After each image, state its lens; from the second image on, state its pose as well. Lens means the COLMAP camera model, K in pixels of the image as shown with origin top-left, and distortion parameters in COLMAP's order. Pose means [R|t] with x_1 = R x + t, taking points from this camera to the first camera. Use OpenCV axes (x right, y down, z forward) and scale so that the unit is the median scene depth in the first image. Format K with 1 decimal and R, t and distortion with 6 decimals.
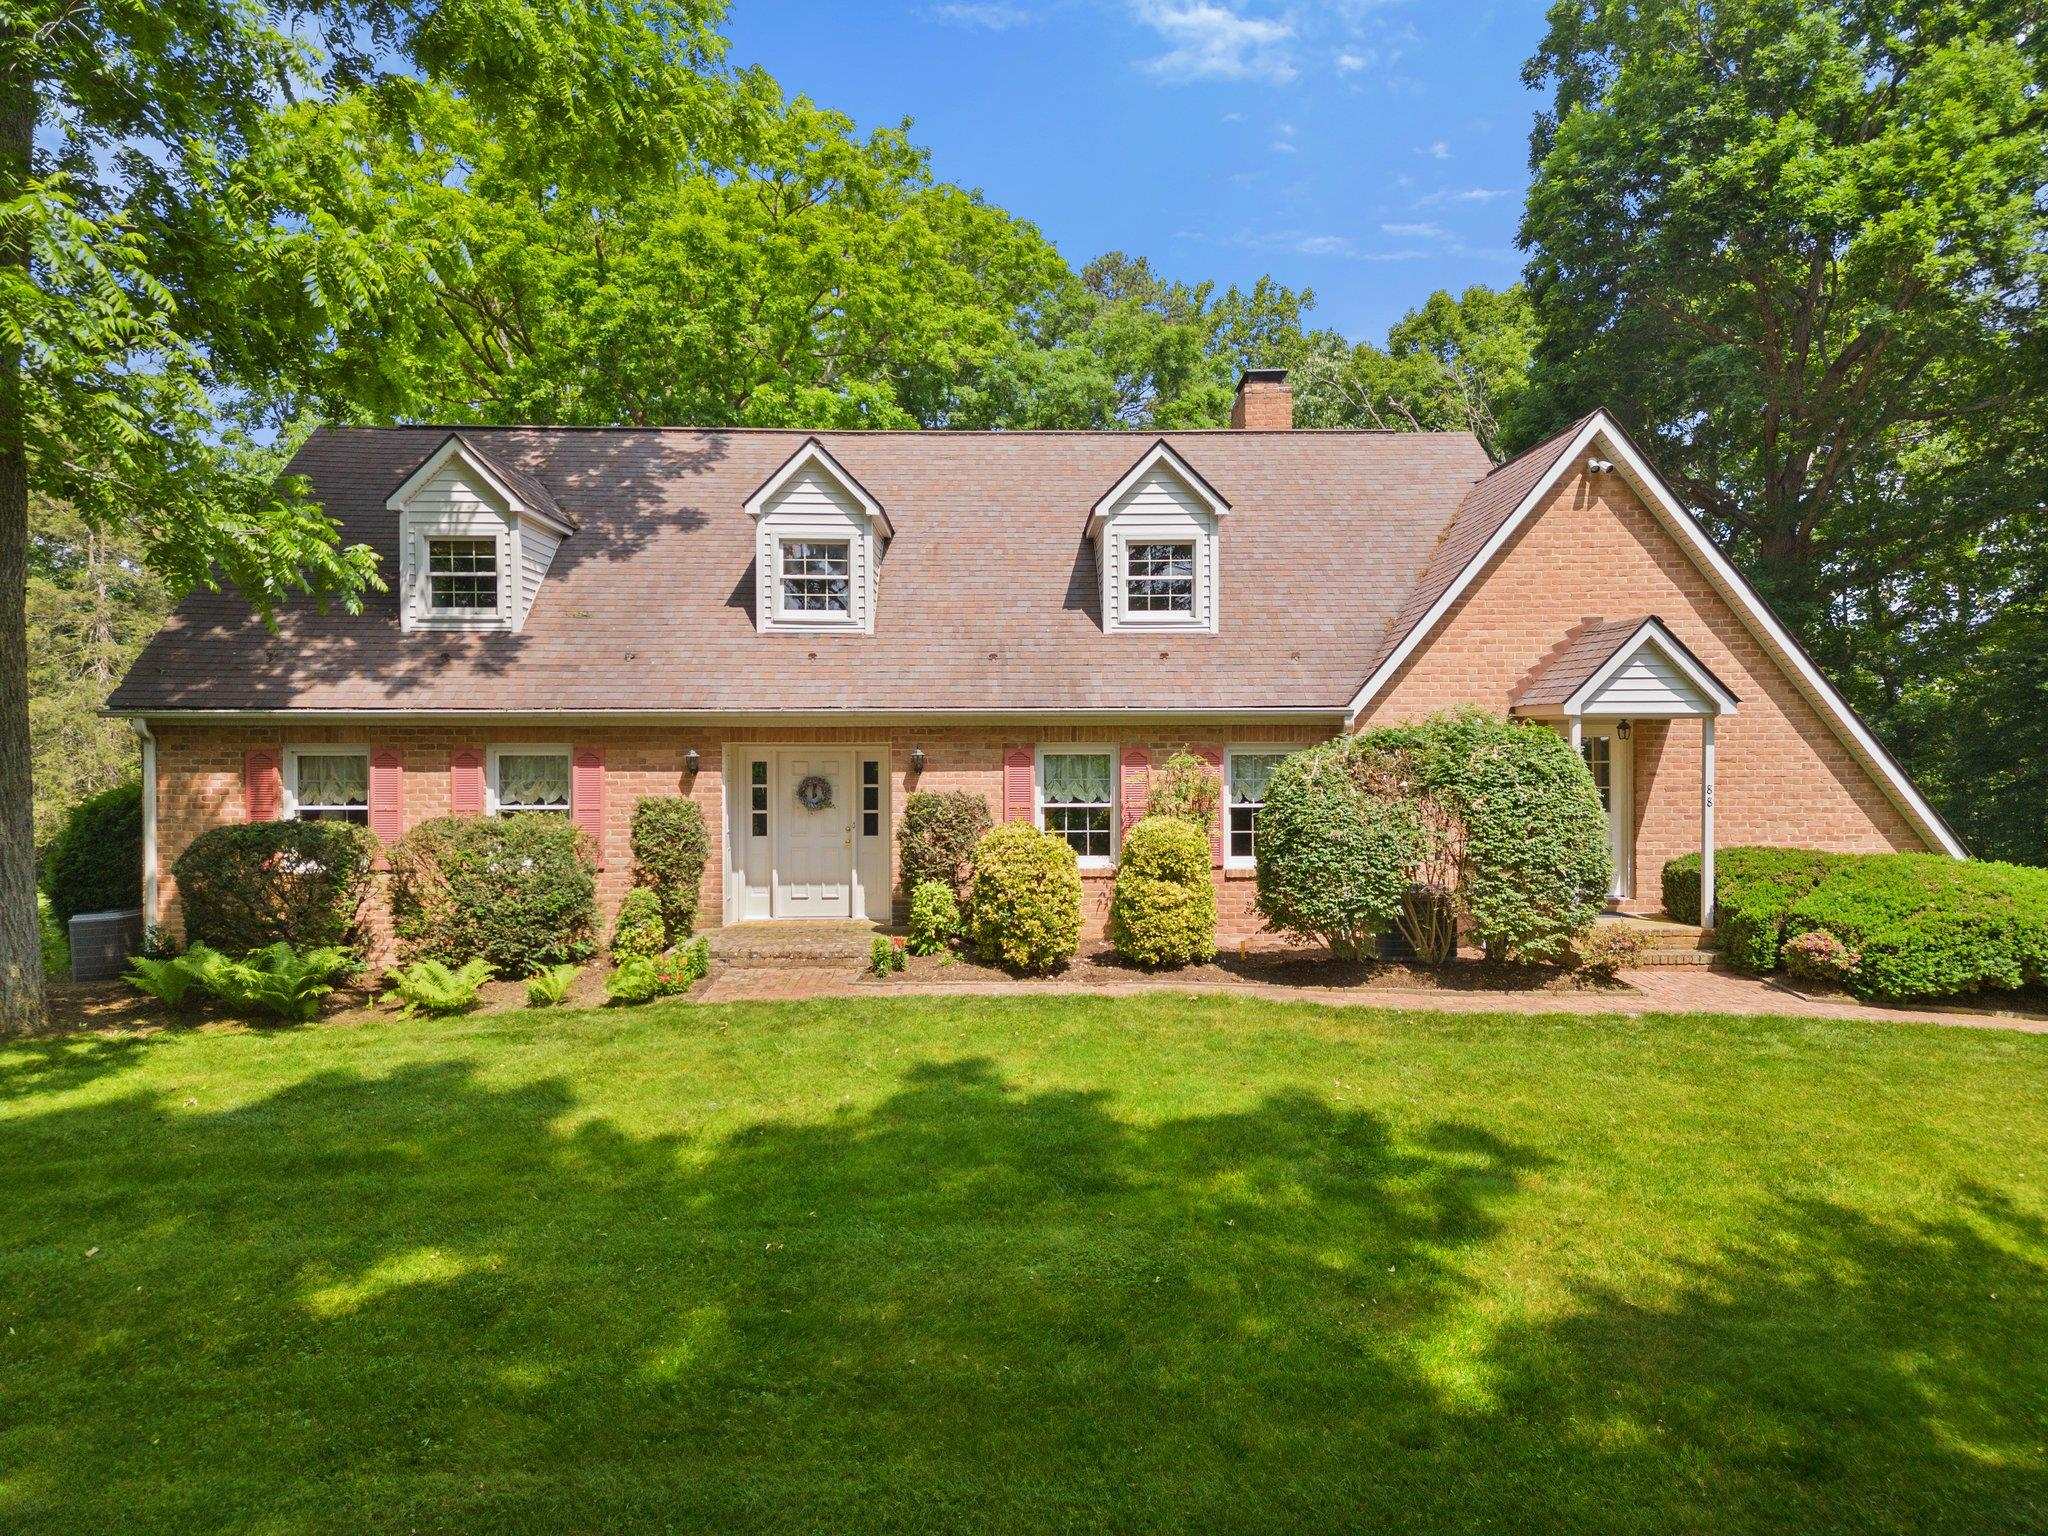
lens RADIAL K [[1479.2, 0, 1000.8], [0, 1479.2, 763.5], [0, 0, 1]] dist [0.102755, -0.112283]
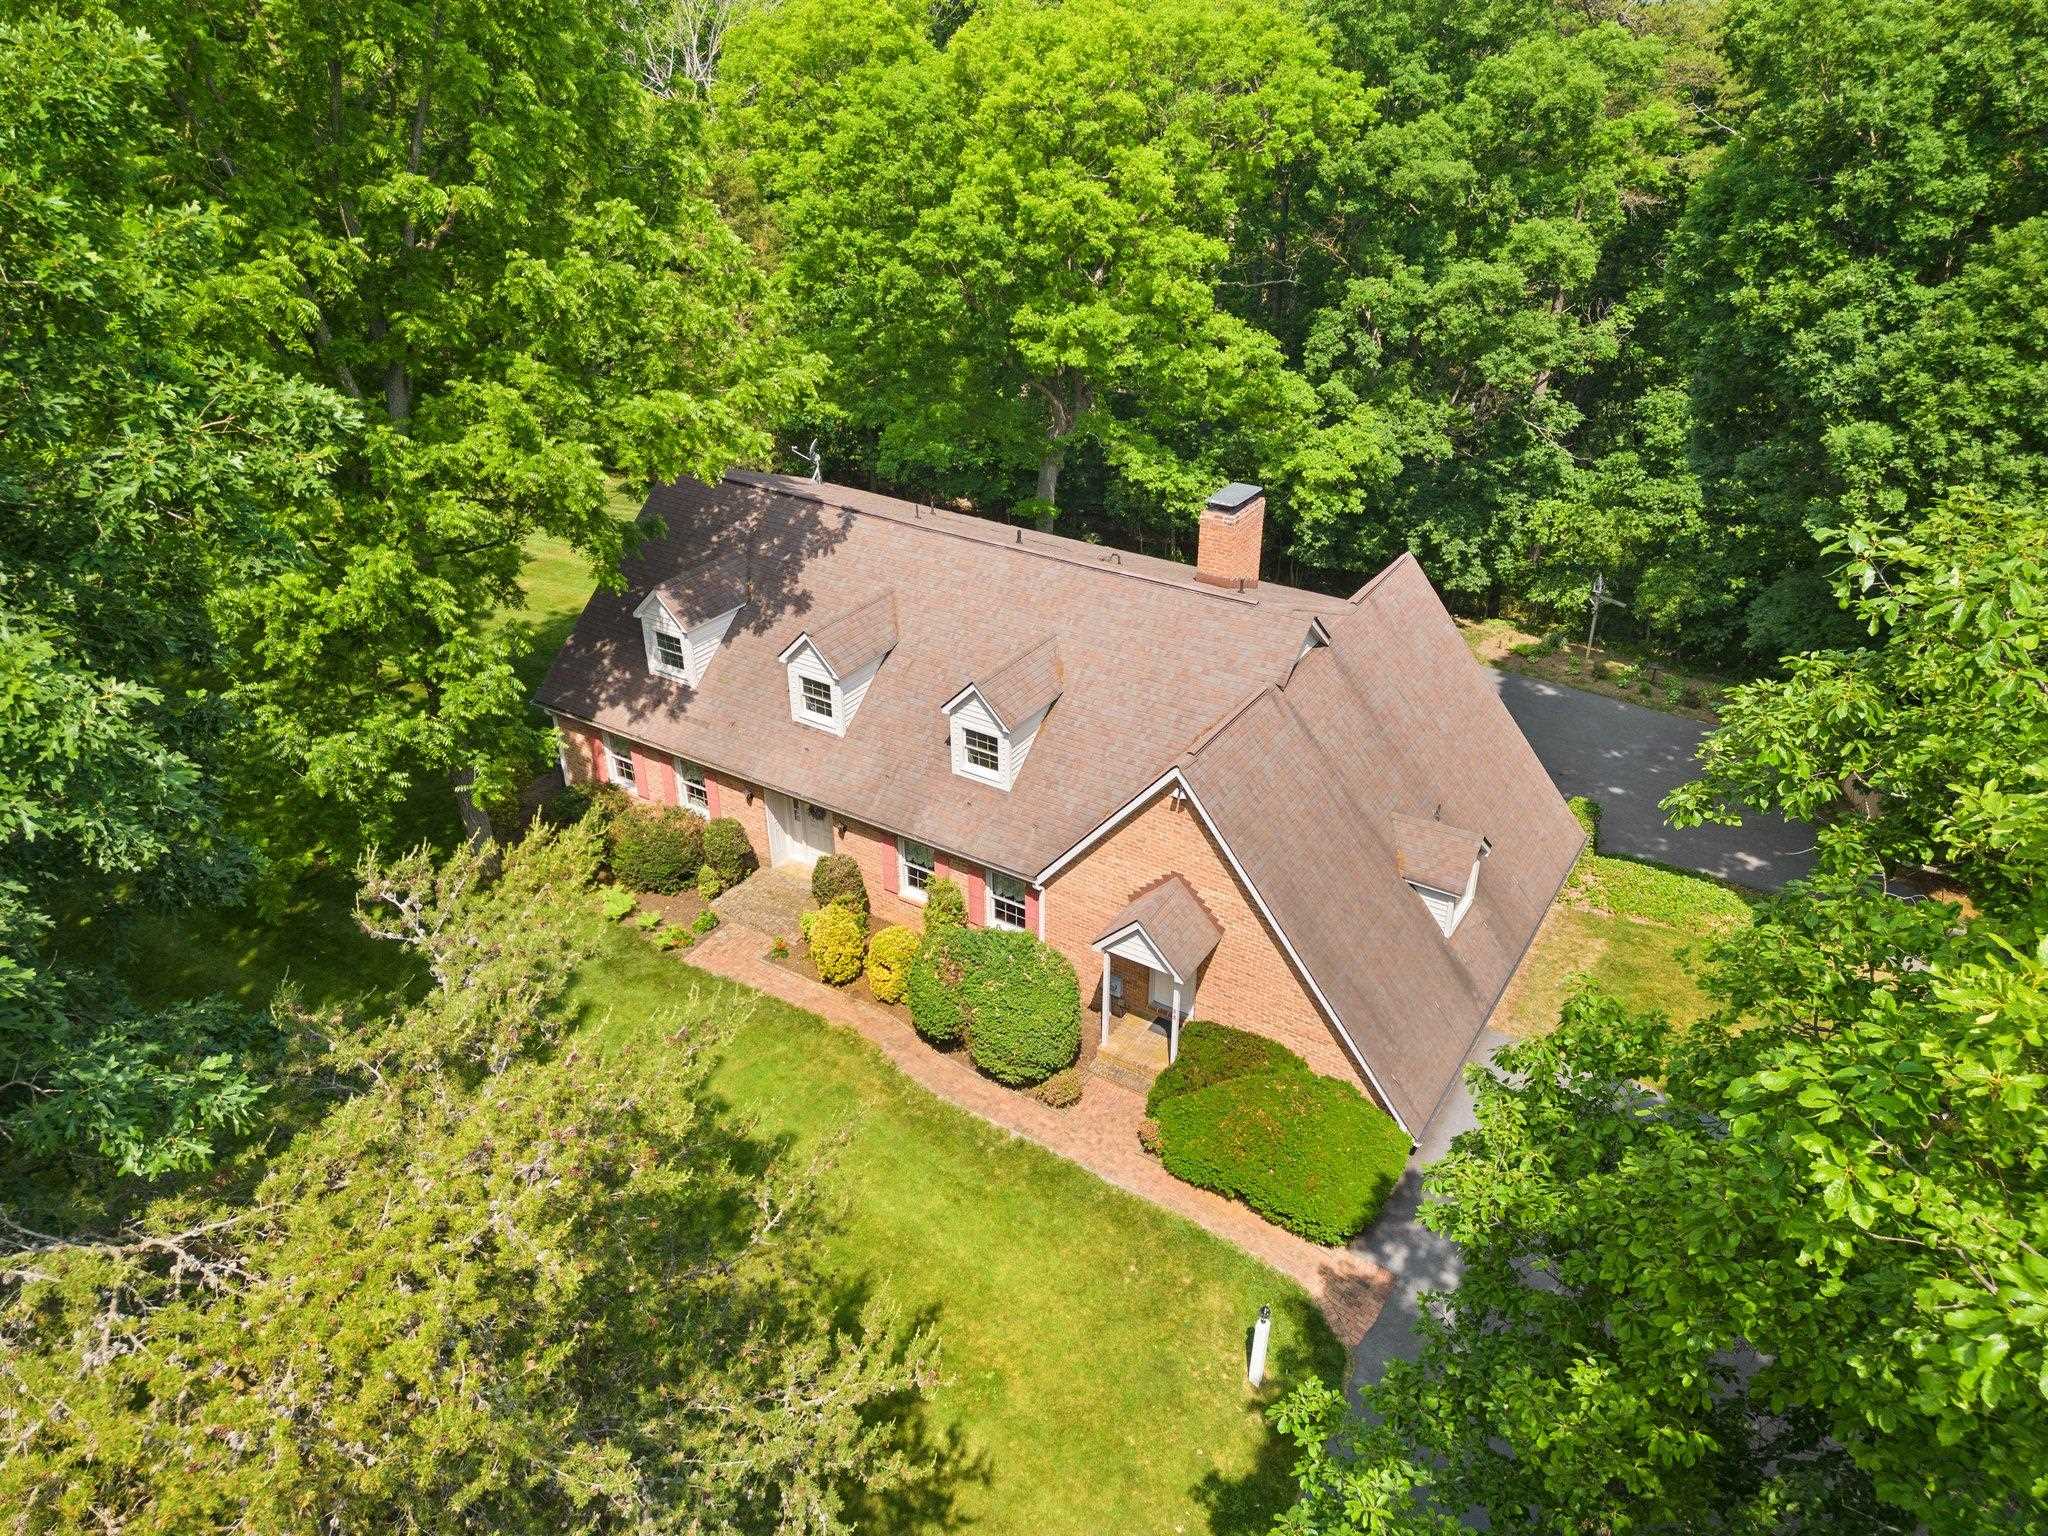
lens RADIAL K [[1479.2, 0, 1000.8], [0, 1479.2, 763.5], [0, 0, 1]] dist [0.102755, -0.112283]
pose [[0.827937, 0.282187, -0.484655, 0.936467], [0.012590, 0.854619, 0.519104, -0.976147], [0.560680, -0.435887, 0.704018, -0.145117]]
